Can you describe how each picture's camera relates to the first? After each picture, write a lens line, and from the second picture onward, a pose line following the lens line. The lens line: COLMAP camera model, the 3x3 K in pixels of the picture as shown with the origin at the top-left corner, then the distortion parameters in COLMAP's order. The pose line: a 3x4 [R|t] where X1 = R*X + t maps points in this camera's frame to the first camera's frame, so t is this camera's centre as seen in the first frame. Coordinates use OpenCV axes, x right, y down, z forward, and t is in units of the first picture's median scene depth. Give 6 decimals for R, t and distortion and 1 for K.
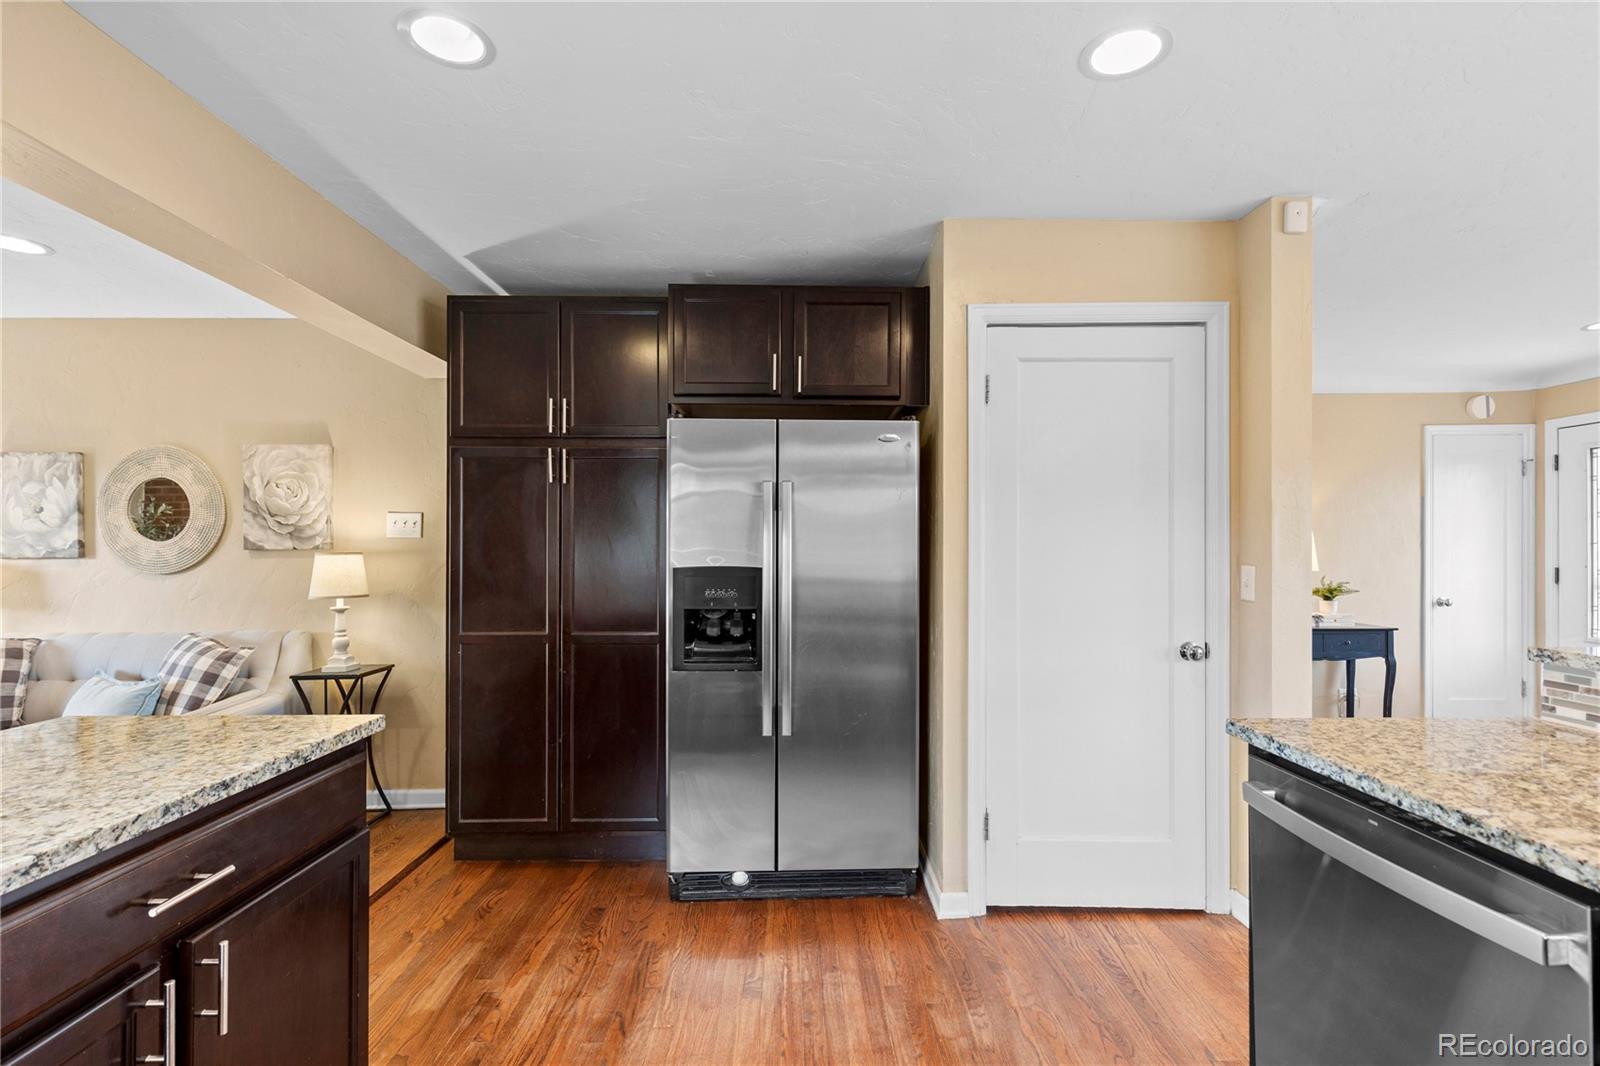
lens RADIAL K [[729.0, 0, 806.7], [0, 729.0, 547.8], [0, 0, 1]] dist [0.003415, 0.000545]
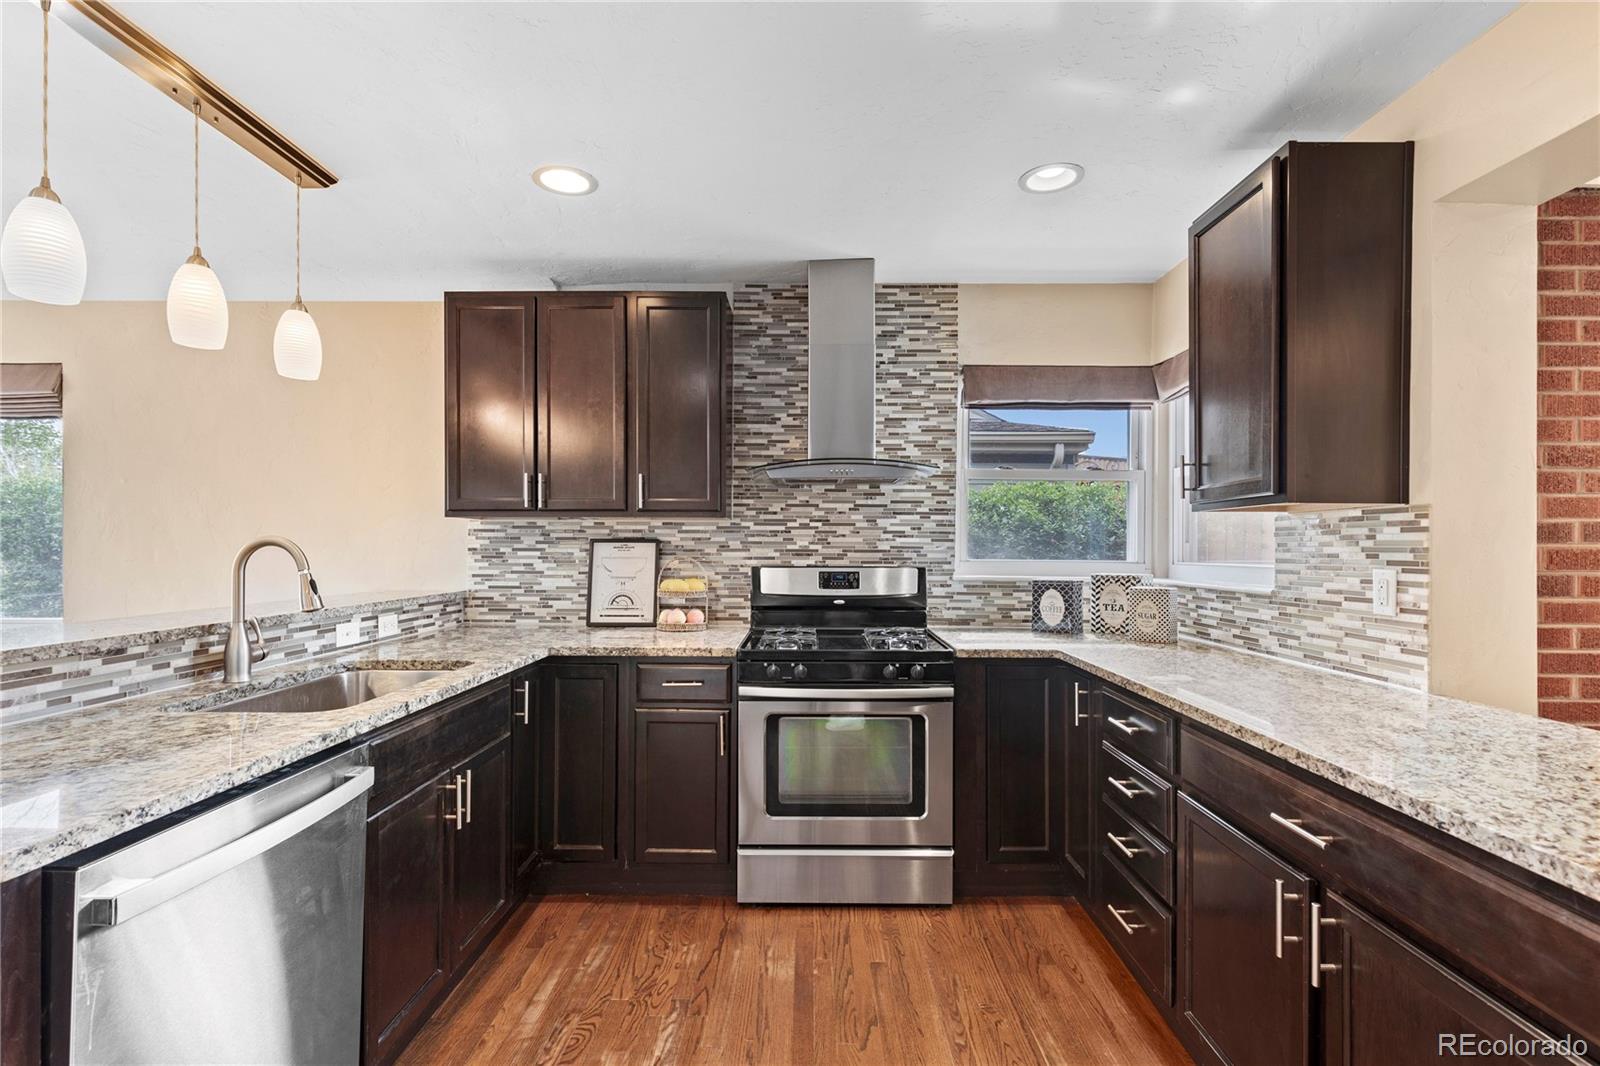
lens RADIAL K [[720.5, 0, 806.2], [0, 720.5, 549.7], [0, 0, 1]] dist [0.000836, -0.000292]
pose [[-0.999808, -0.002776, 0.019375, -0.014454], [-0.002746, 0.999995, 0.001599, 0.001357], [-0.019379, 0.001545, -0.999811, 0.665219]]
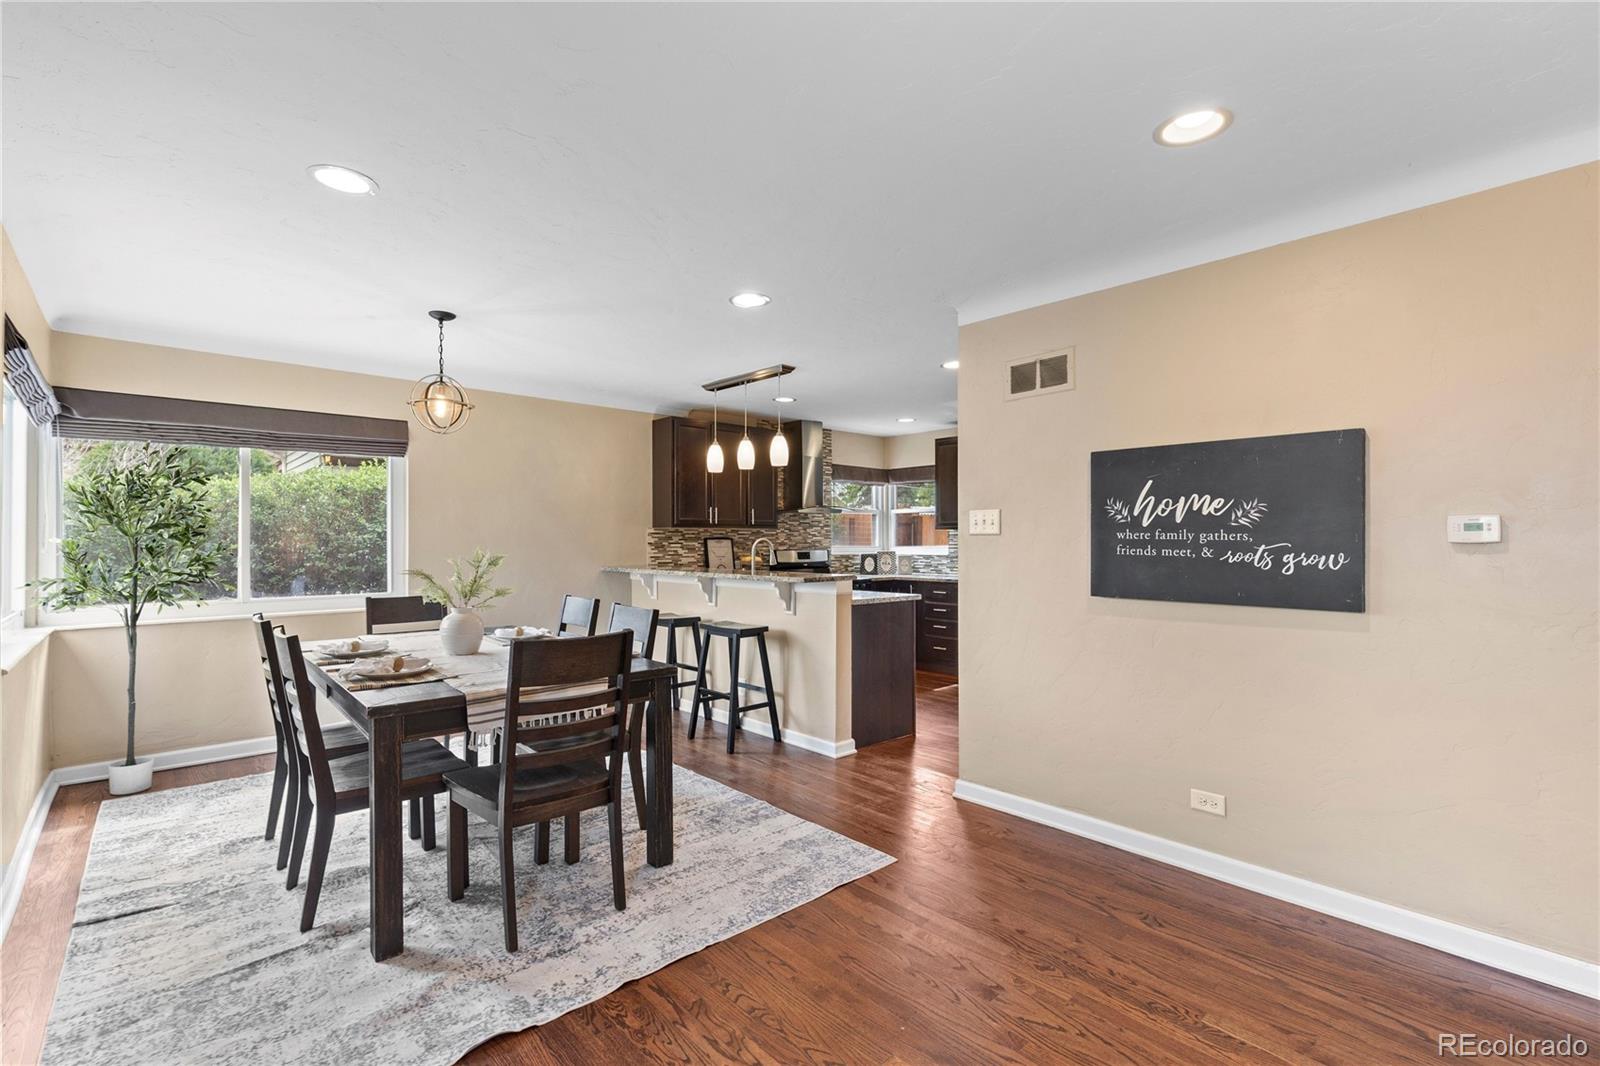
lens RADIAL K [[717.9, 0, 801.2], [0, 717.9, 535.9], [0, 0, 1]] dist [0.000089, -0.000263]
pose [[-0.748329, -0.002691, -0.663323, 1.319416], [0.004301, 0.999951, -0.008909, 0.002199], [0.663314, -0.009519, -0.748280, 1.301261]]
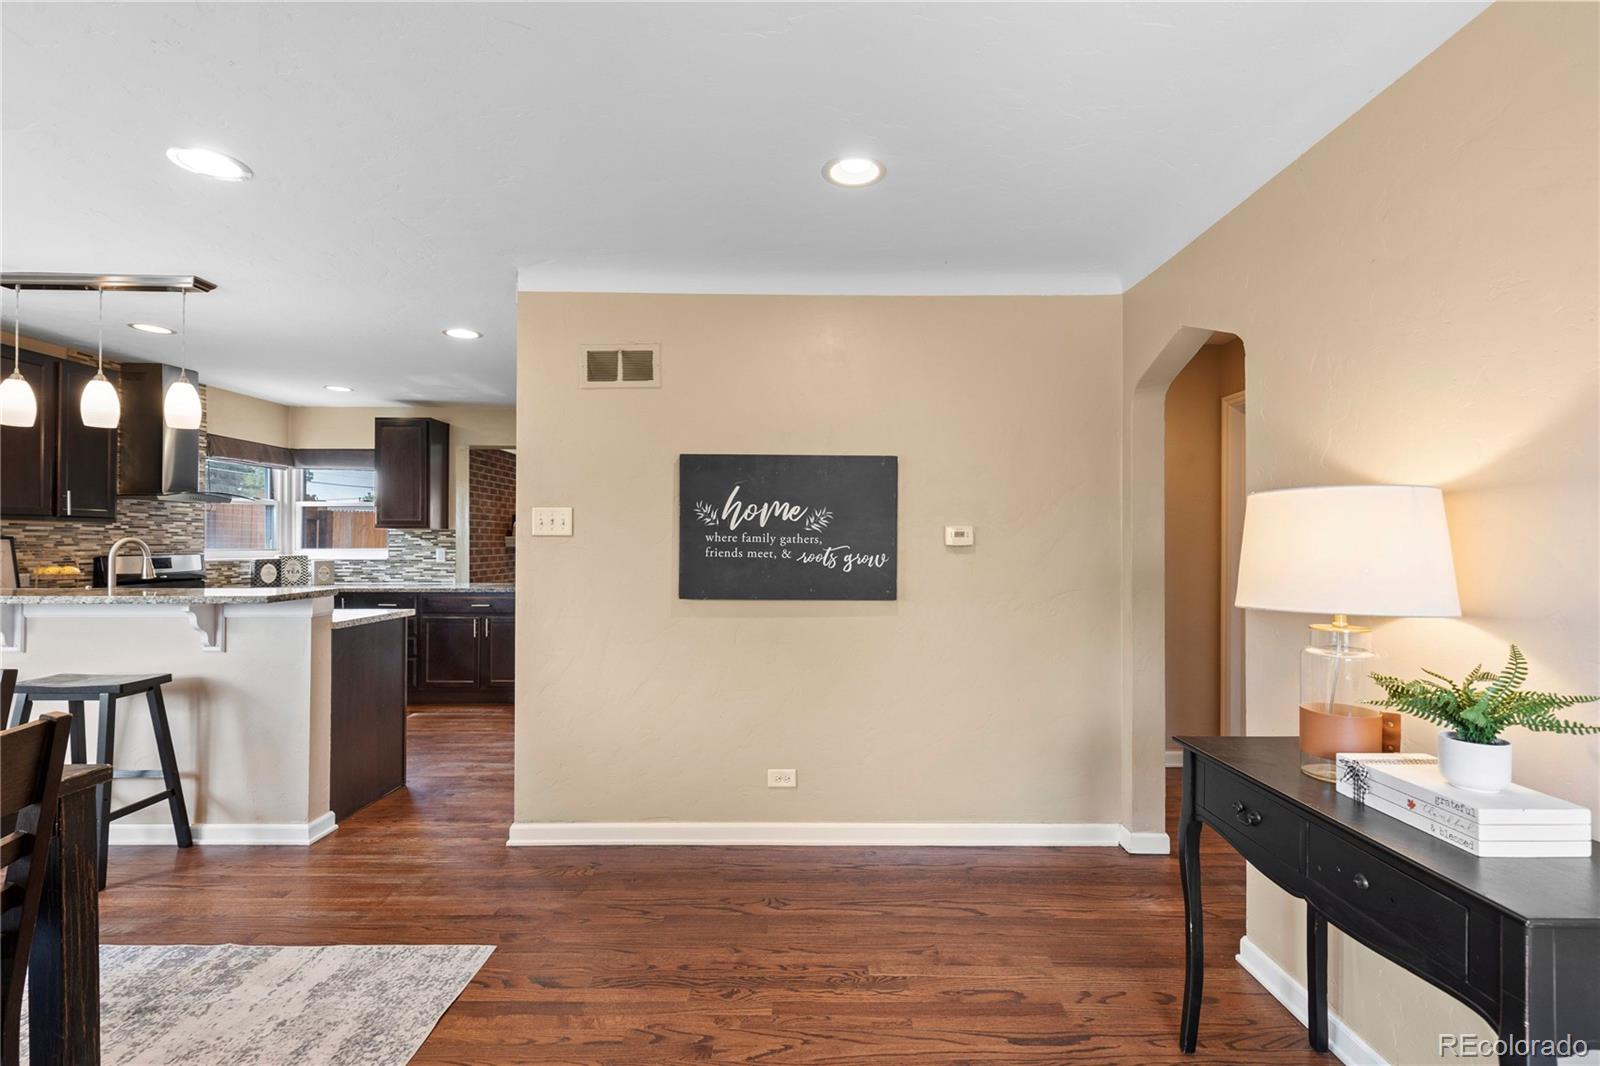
lens RADIAL K [[719.2, 0, 807.2], [0, 719.2, 535.5], [0, 0, 1]] dist [0.003422, -0.000009]
pose [[-0.010854, -0.008303, -0.999907, 1.342710], [0.001557, 0.999964, -0.008320, -0.000035], [0.999940, -0.001647, -0.010840, 1.046680]]
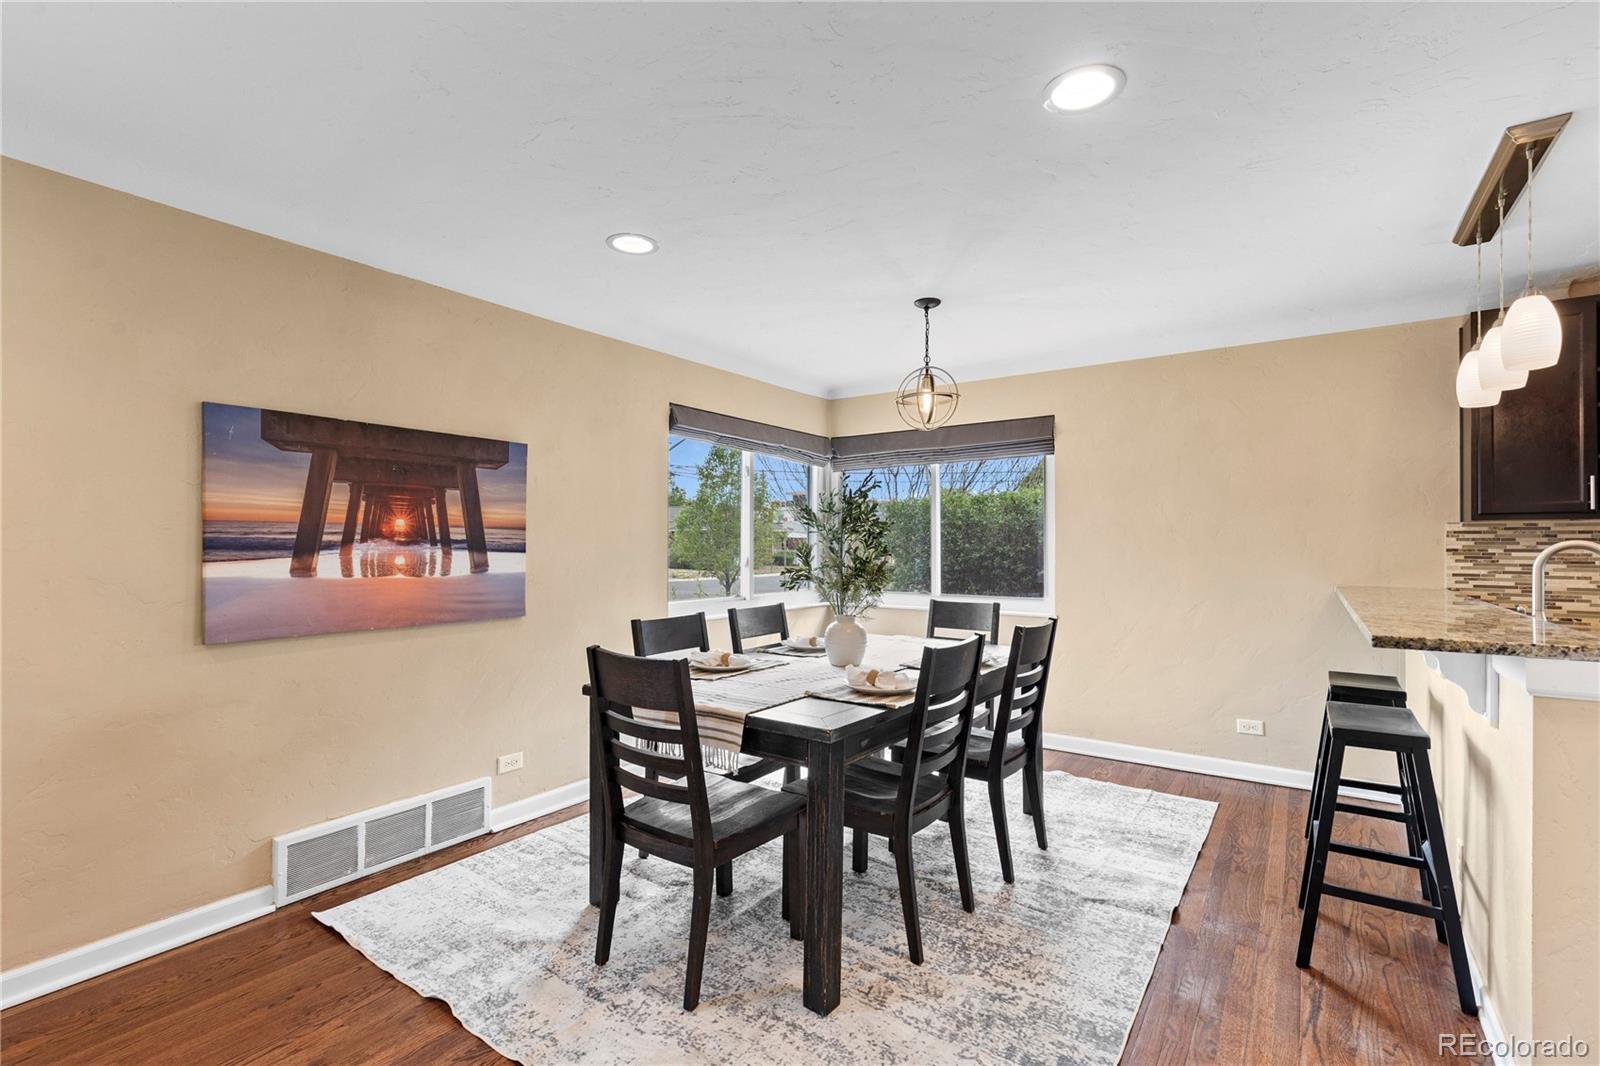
lens RADIAL K [[718.0, 0, 805.6], [0, 718.0, 541.5], [0, 0, 1]] dist [0.003988, -0.000181]
pose [[-0.812168, 0.000694, 0.583423, 0.576628], [-0.002736, 0.999984, -0.004999, -0.000807], [-0.583417, -0.005656, -0.812153, 1.057269]]
